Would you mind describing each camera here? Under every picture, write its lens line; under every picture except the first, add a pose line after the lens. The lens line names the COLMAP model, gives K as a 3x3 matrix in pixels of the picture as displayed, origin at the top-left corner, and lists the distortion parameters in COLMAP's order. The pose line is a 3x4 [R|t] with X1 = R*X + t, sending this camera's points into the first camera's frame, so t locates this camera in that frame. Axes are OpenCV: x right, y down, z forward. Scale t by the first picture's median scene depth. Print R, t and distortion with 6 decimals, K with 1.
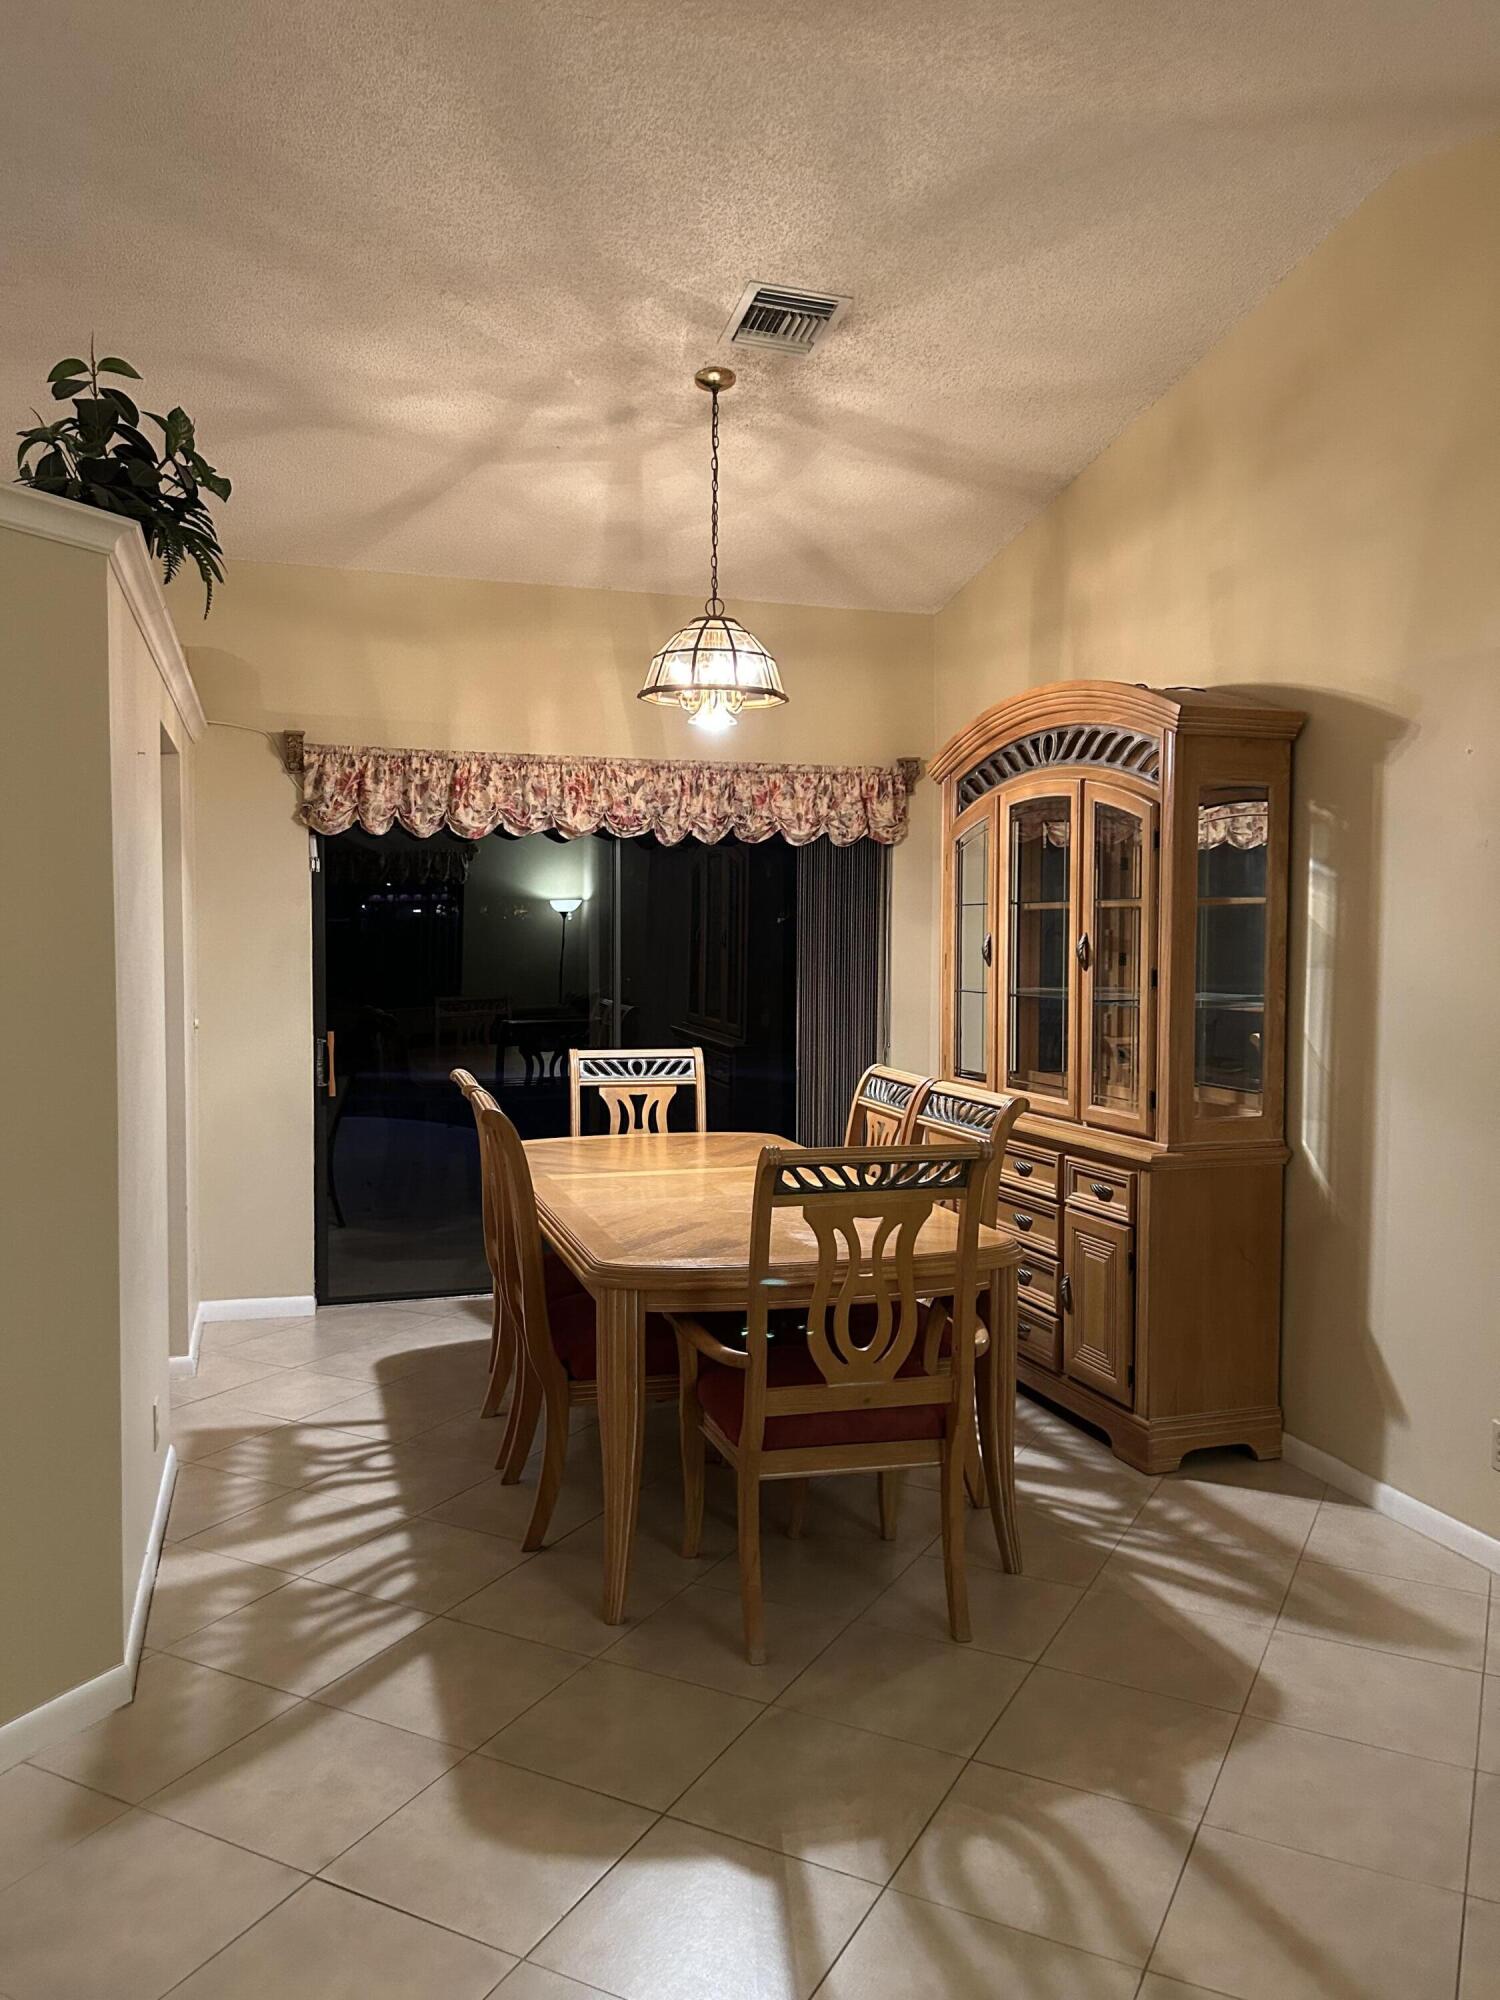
lens RADIAL K [[1473.3, 0, 720.3], [0, 1473.3, 1014.5], [0, 0, 1]] dist [-0.003164, 0.001617]
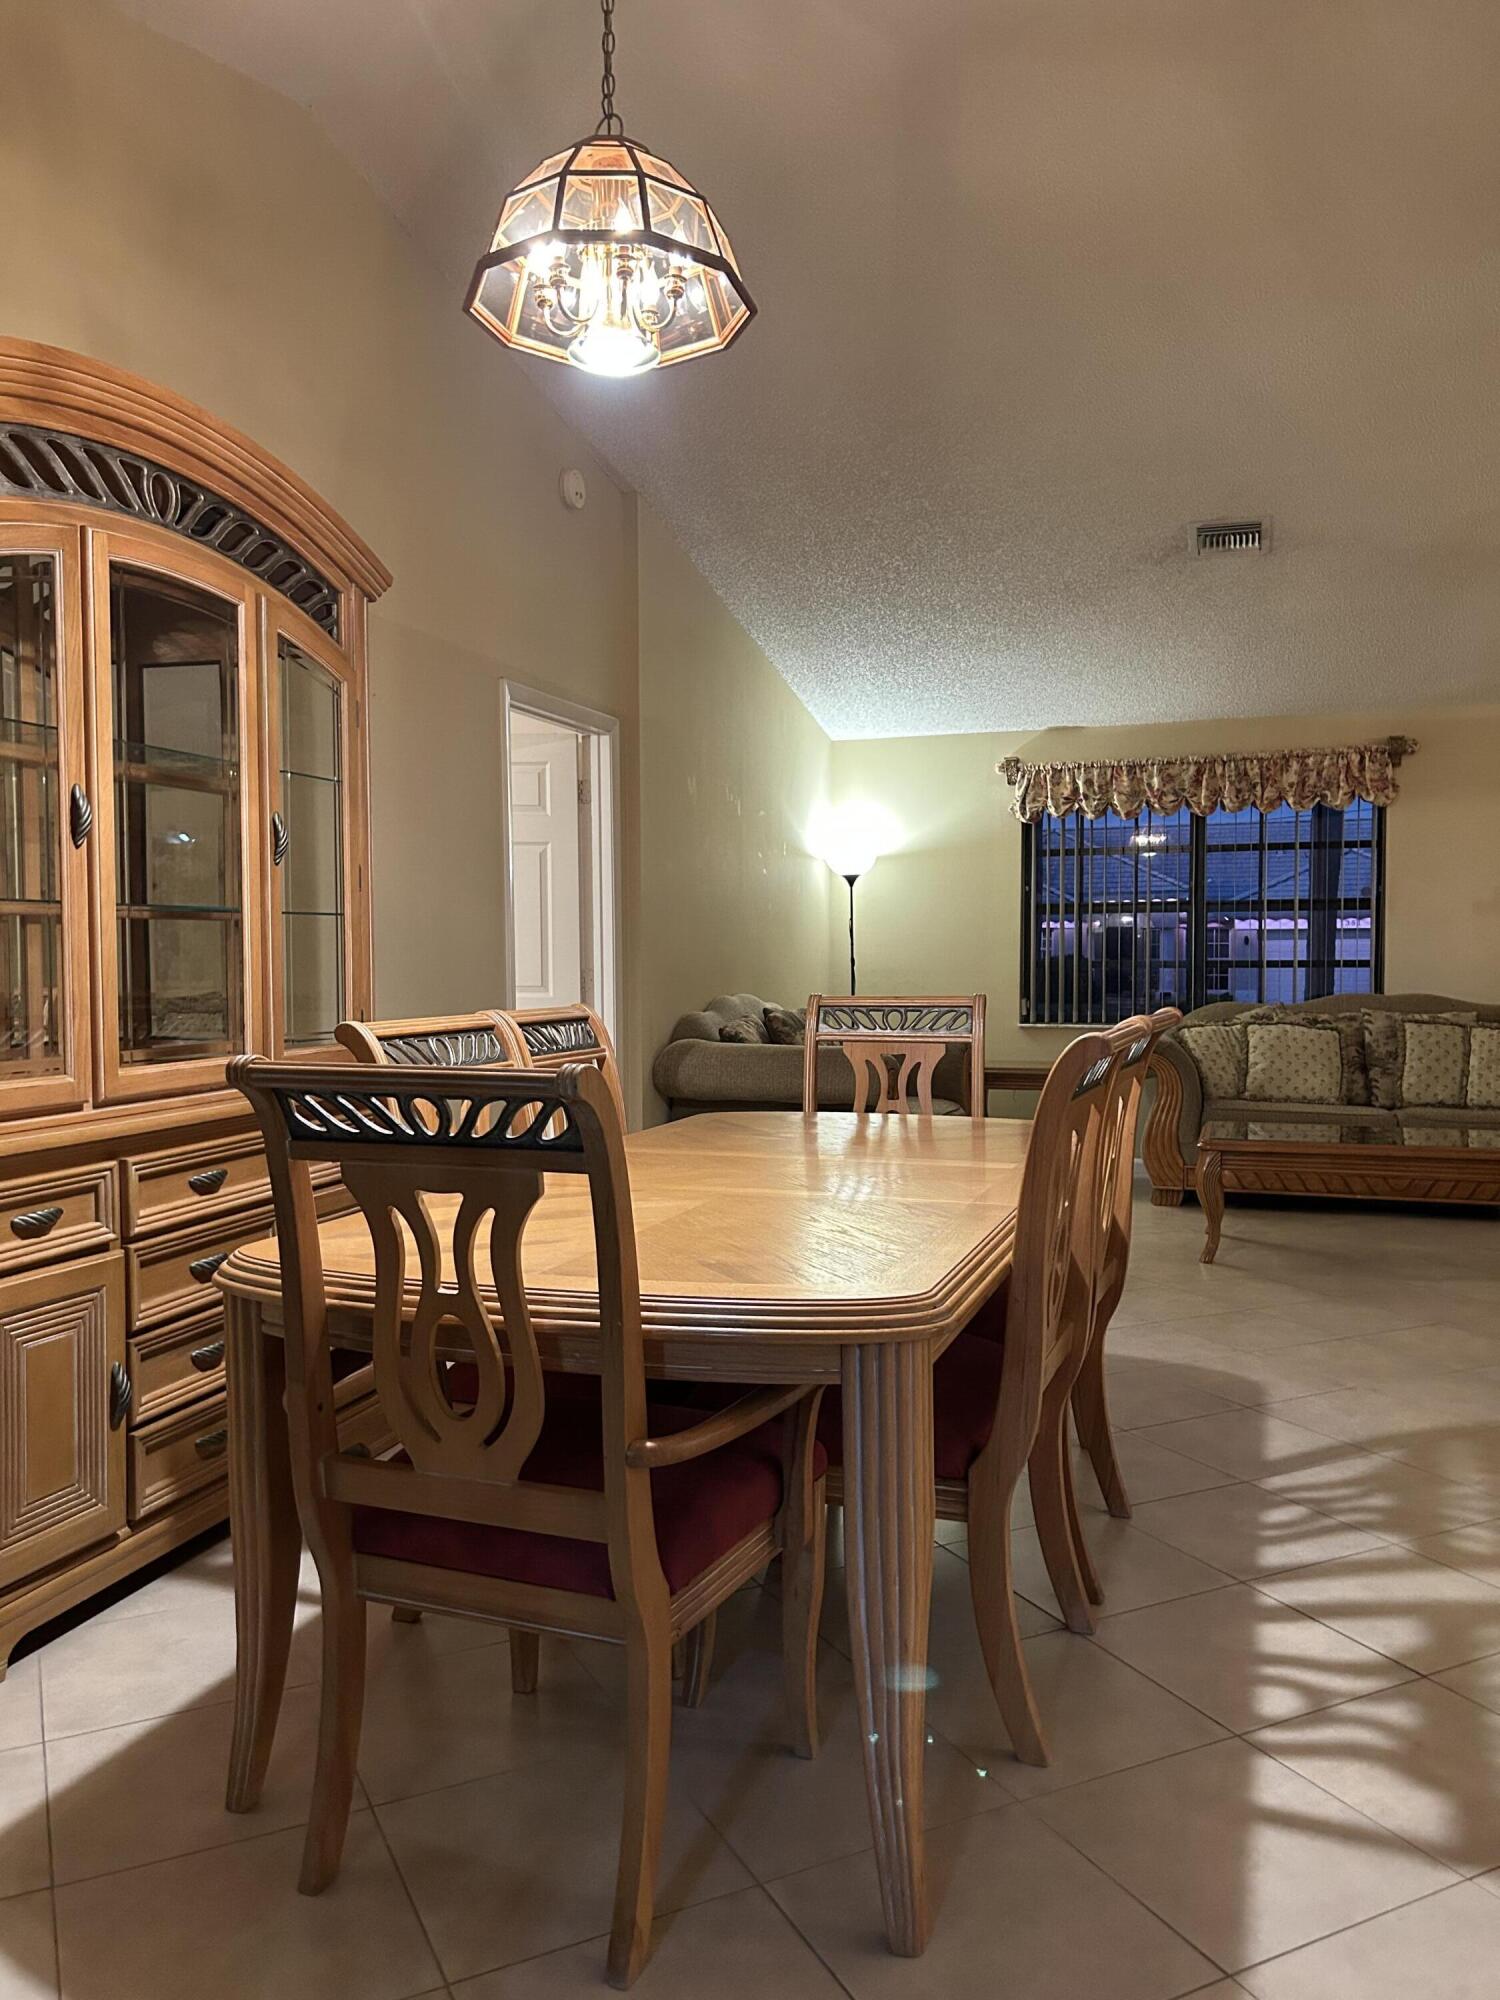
lens RADIAL K [[1473.3, 0, 720.3], [0, 1473.3, 1014.5], [0, 0, 1]] dist [-0.003164, 0.001617]
pose [[-0.799835, -0.025633, 0.599672, -0.401265], [0.028487, 0.996341, 0.080584, -0.007805], [-0.599544, 0.081537, -0.796178, 1.594639]]
